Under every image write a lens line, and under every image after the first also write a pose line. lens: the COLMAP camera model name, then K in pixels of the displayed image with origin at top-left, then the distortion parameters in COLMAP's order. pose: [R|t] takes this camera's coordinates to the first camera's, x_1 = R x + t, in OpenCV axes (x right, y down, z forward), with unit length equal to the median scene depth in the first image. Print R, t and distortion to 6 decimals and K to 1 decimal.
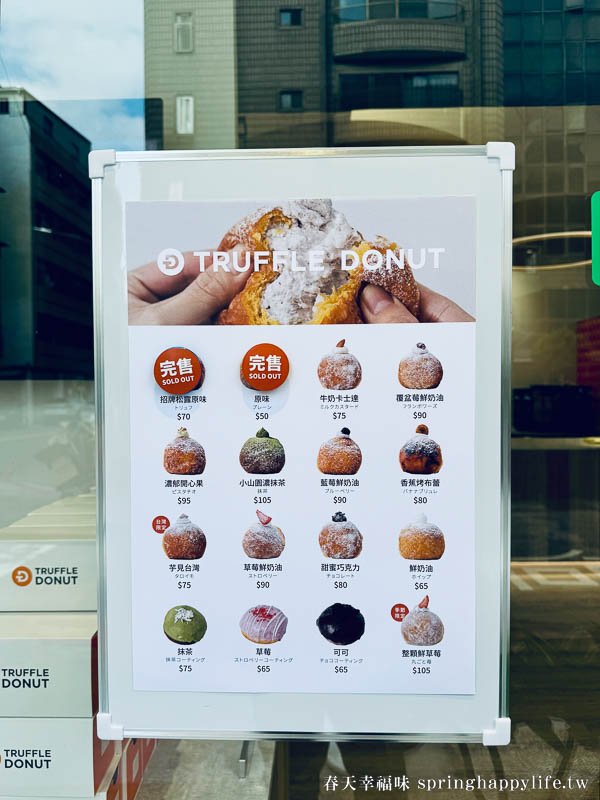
lens RADIAL K [[625.6, 0, 304.2], [0, 625.6, 401.2], [0, 0, 1]] dist [0.078342, -0.026007]
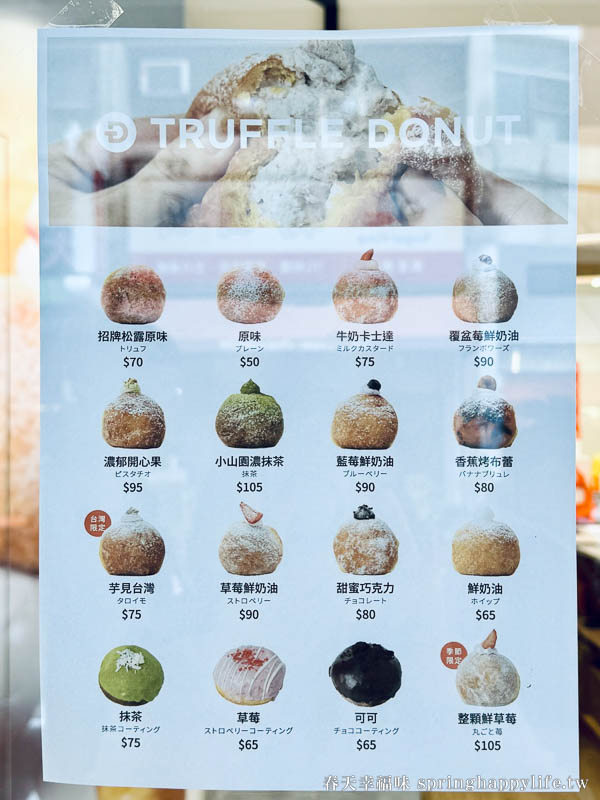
lens RADIAL K [[698.9, 0, 298.4], [0, 698.9, 401.7], [0, 0, 1]] dist [0.024581, 0.010112]
pose [[0.999707, 0.004211, -0.023832, 0.003019], [-0.002395, 0.997127, 0.075708, 0.009710], [0.024082, -0.075629, 0.996845, 0.259584]]
